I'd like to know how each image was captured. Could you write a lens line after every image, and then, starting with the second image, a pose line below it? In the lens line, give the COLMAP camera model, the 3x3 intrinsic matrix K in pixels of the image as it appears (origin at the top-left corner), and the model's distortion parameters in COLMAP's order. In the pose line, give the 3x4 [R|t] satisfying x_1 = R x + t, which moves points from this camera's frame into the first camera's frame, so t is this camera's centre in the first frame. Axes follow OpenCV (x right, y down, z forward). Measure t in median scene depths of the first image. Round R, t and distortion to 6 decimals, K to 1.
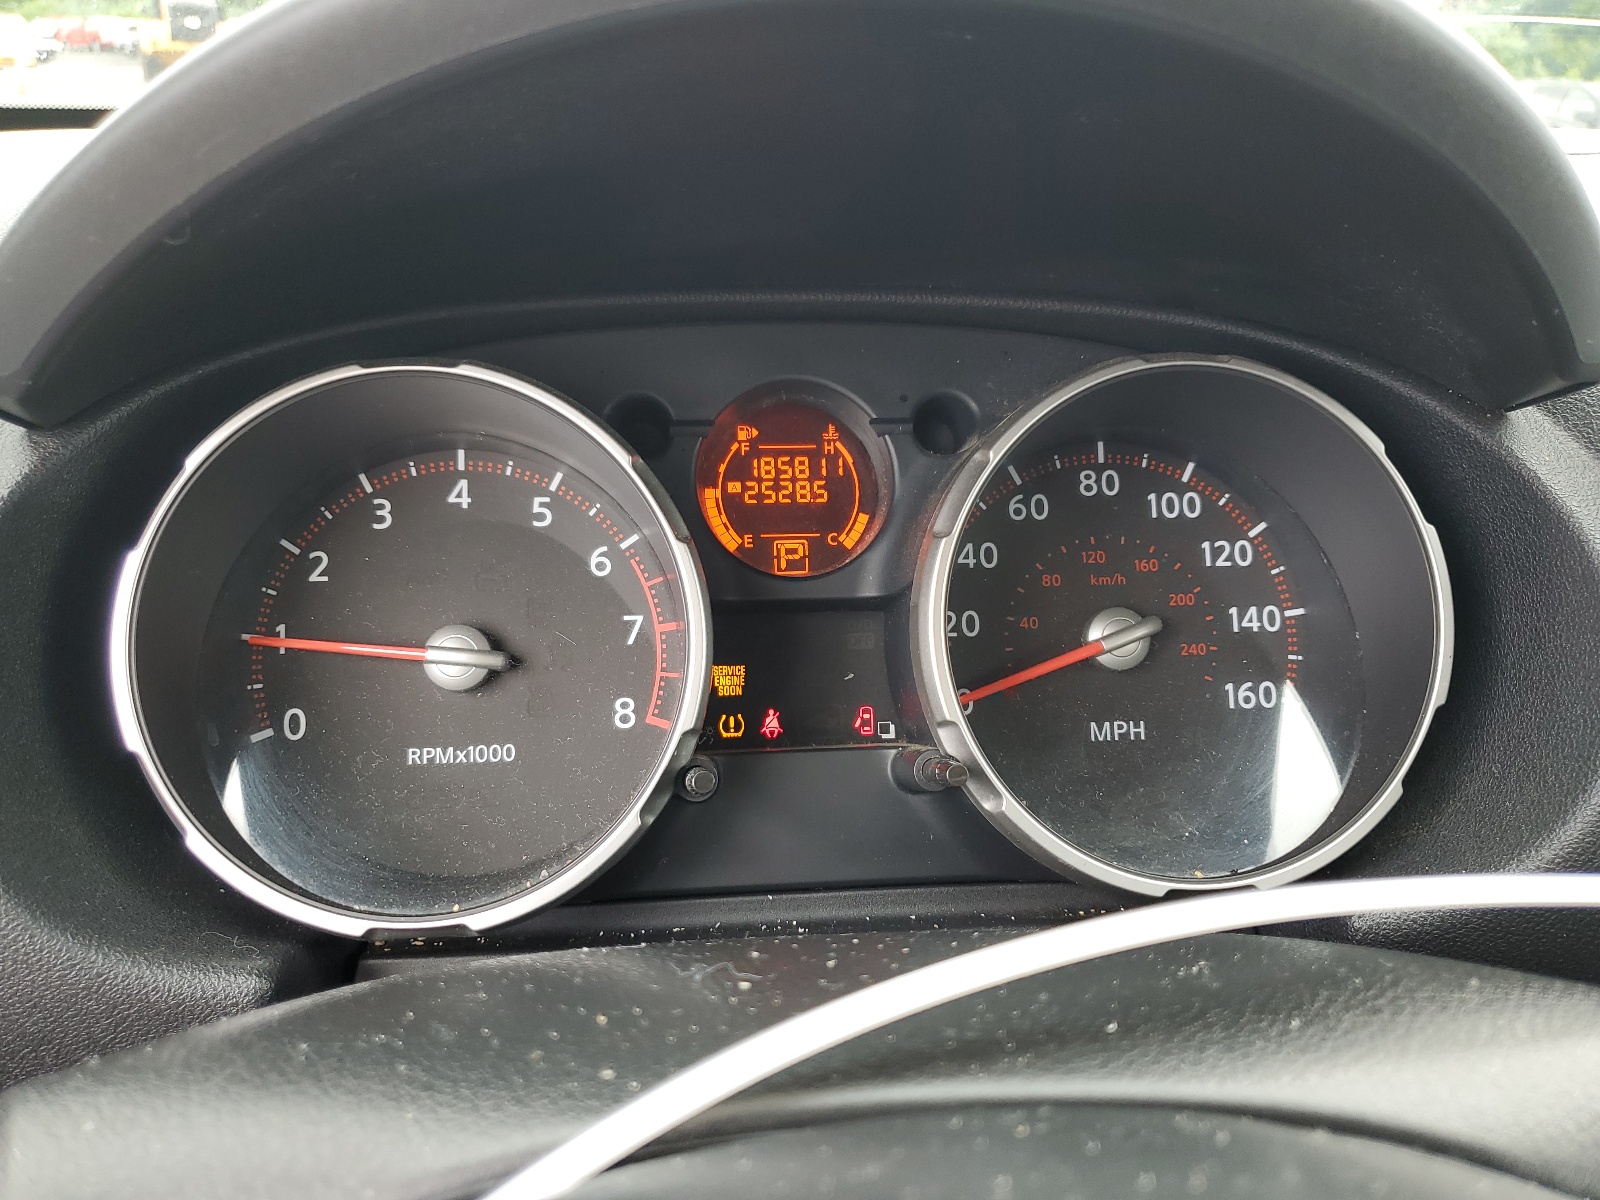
lens RADIAL K [[1326.8, 0, 797.0], [0, 1326.8, 594.2], [0, 0, 1]] dist [0.010300, 0.004436]
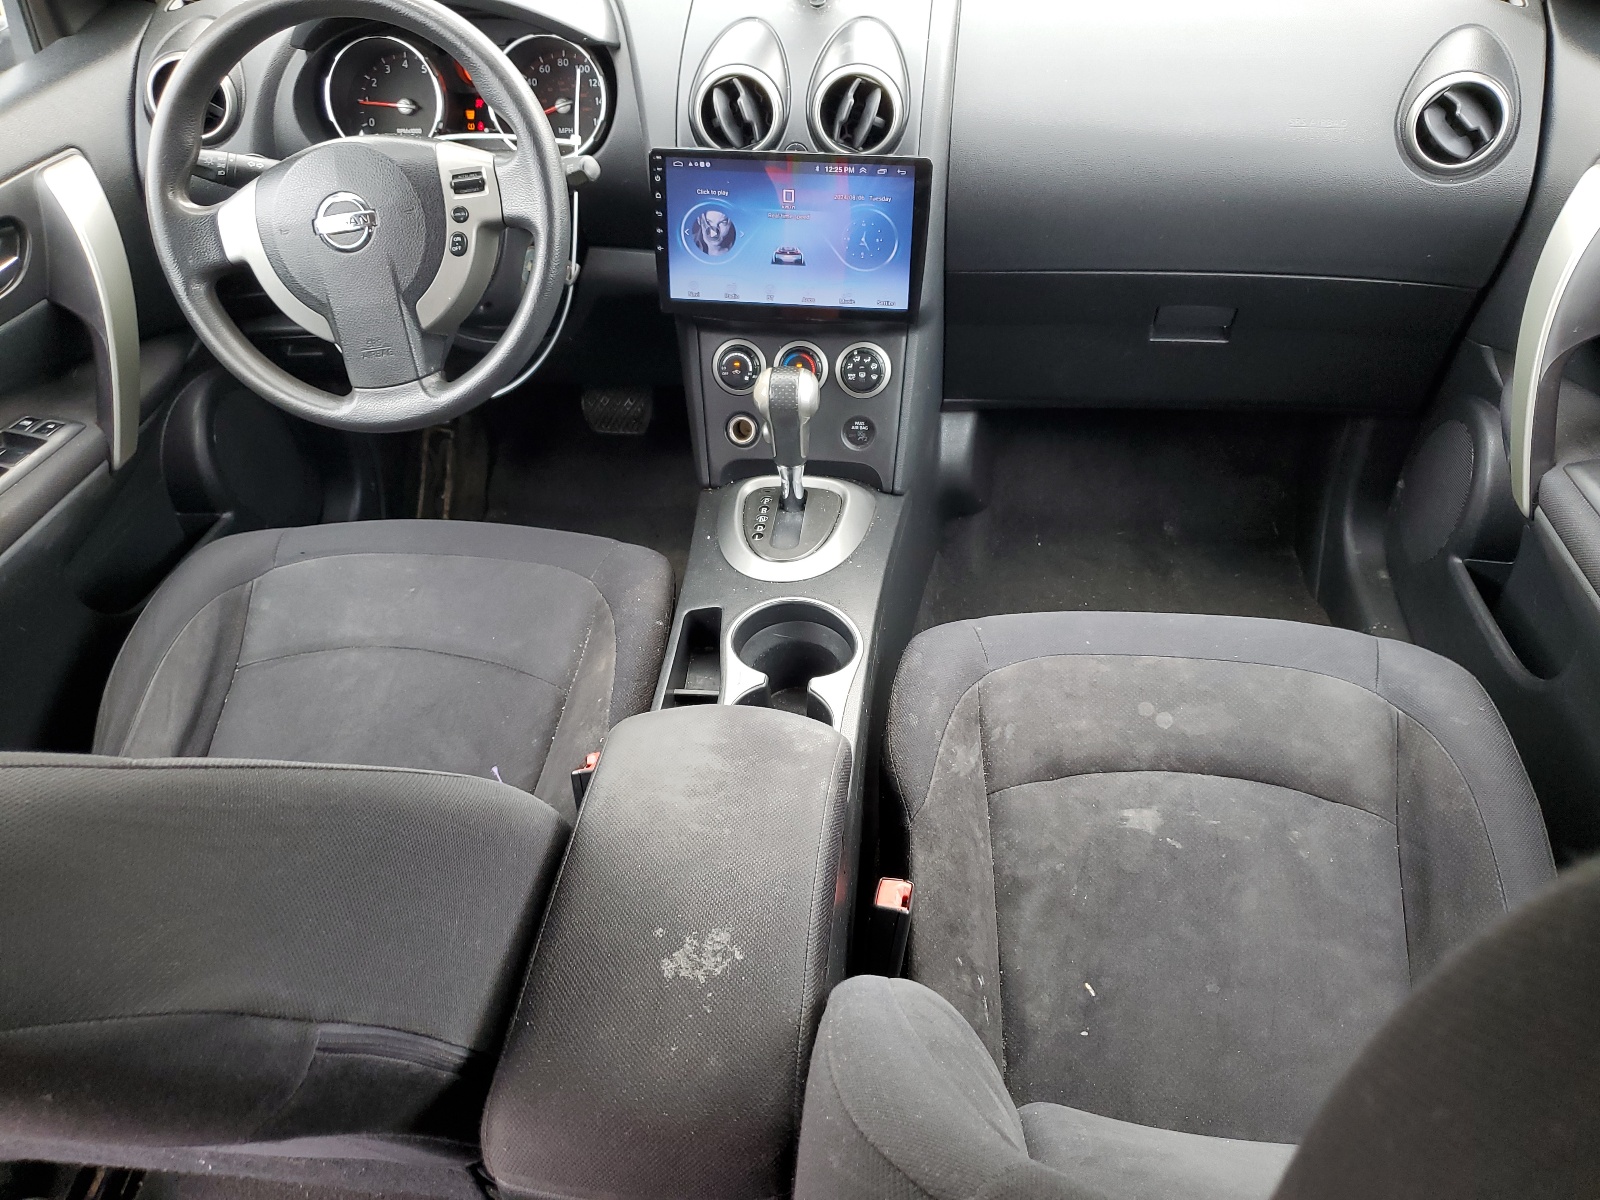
lens RADIAL K [[1326.8, 0, 804.5], [0, 1326.8, 599.7], [0, 0, 1]] dist [0.010300, 0.004436]
pose [[0.977247, 0.087749, -0.193099, 1.922341], [-0.019370, 0.943526, 0.330732, 0.104068], [0.211216, -0.319466, 0.923758, -3.110755]]
